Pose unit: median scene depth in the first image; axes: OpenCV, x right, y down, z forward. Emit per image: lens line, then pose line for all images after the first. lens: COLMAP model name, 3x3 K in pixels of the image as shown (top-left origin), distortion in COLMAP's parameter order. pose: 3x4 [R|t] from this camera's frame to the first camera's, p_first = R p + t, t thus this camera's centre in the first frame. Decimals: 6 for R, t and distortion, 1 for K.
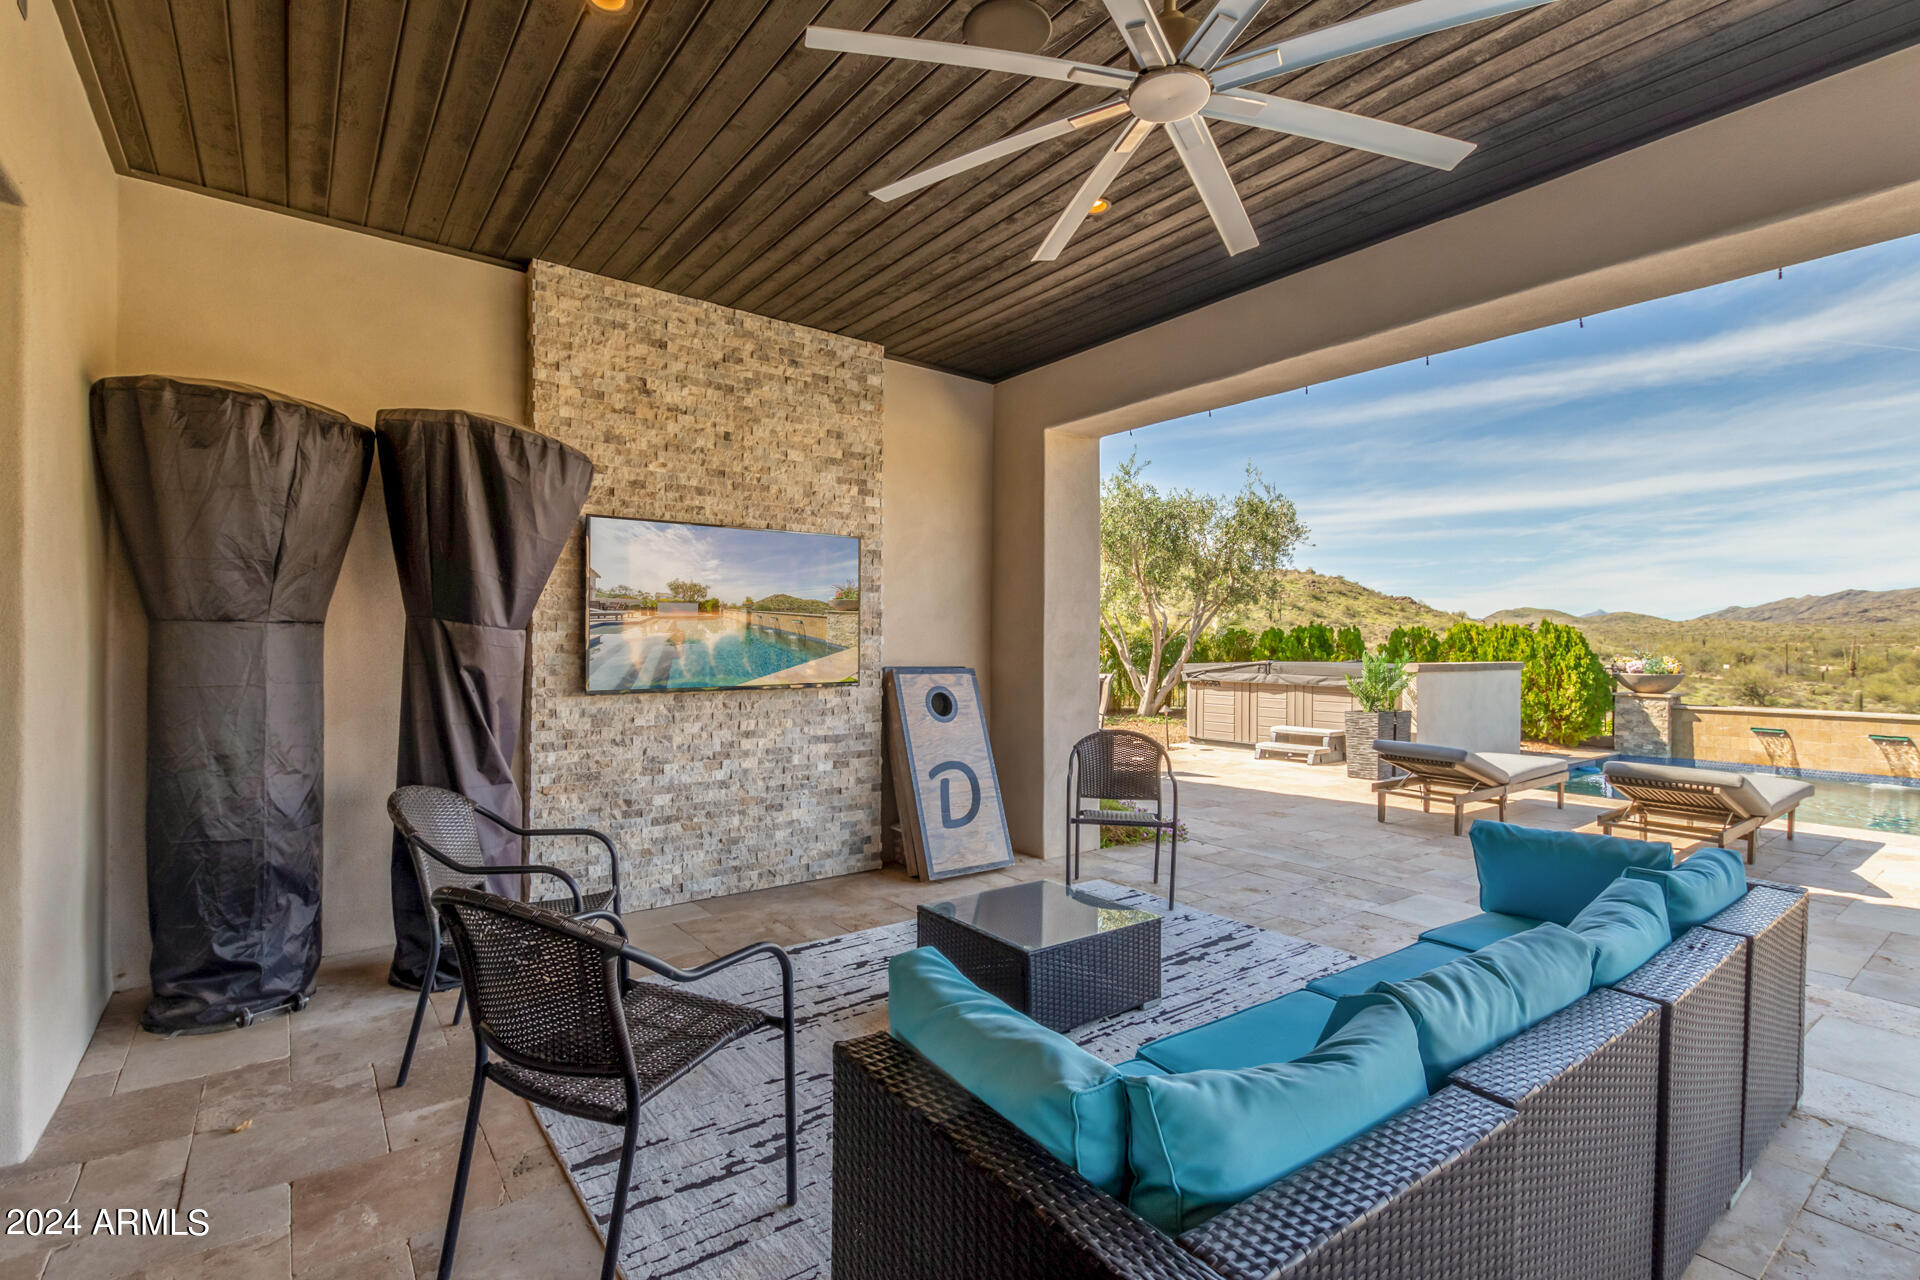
lens RADIAL K [[875.7, 0, 966.9], [0, 875.7, 630.0], [0, 0, 1]] dist [0.009401, -0.000705]
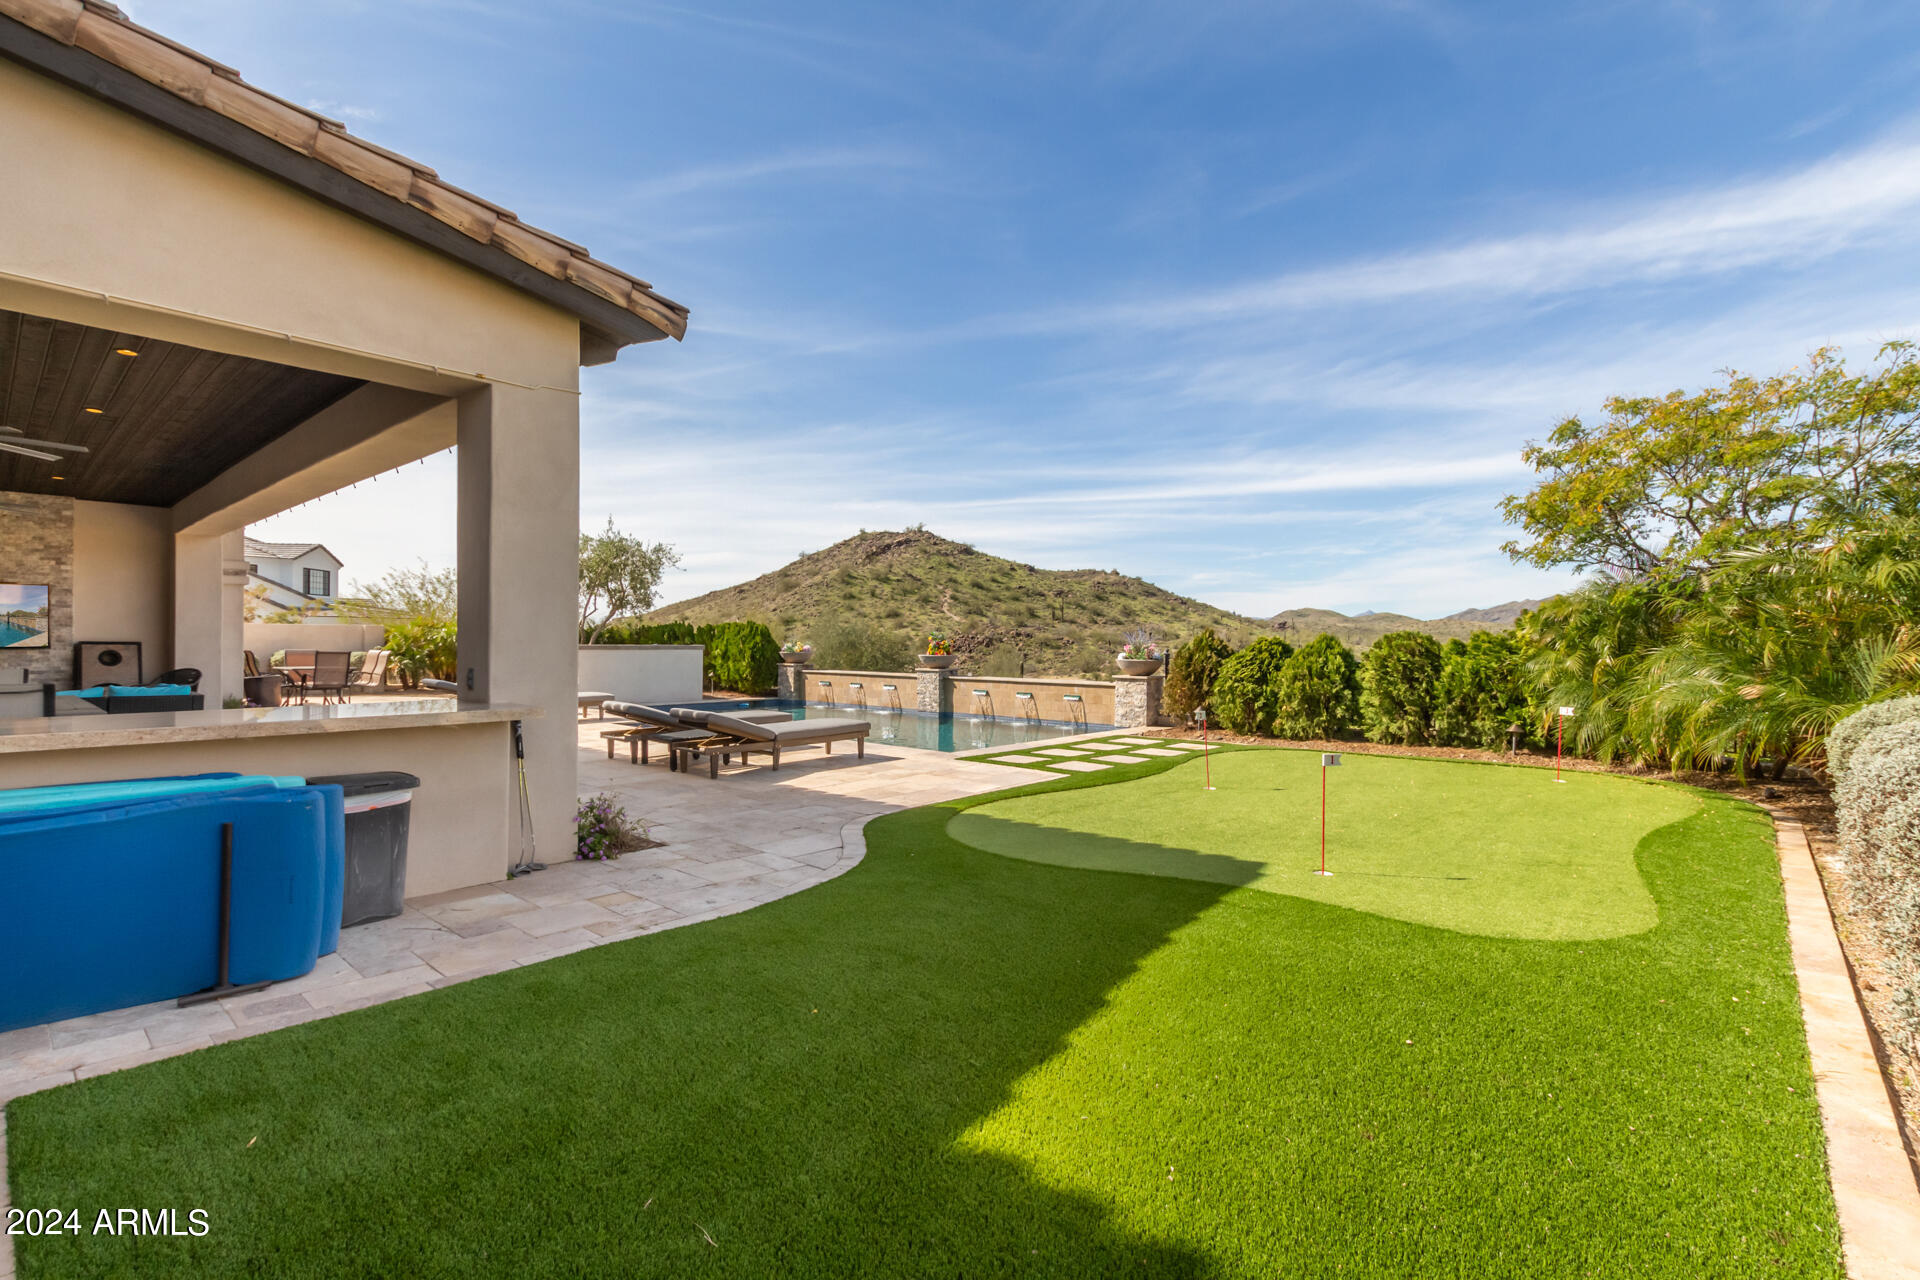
lens RADIAL K [[875.7, 0, 968.9], [0, 875.7, 649.1], [0, 0, 1]] dist [0.009401, -0.000705]
pose [[0.976250, 0.000546, 0.216645, 1.789588], [-0.006220, 0.999655, 0.025506, -0.009822], [-0.216556, -0.026248, 0.975917, -1.851147]]
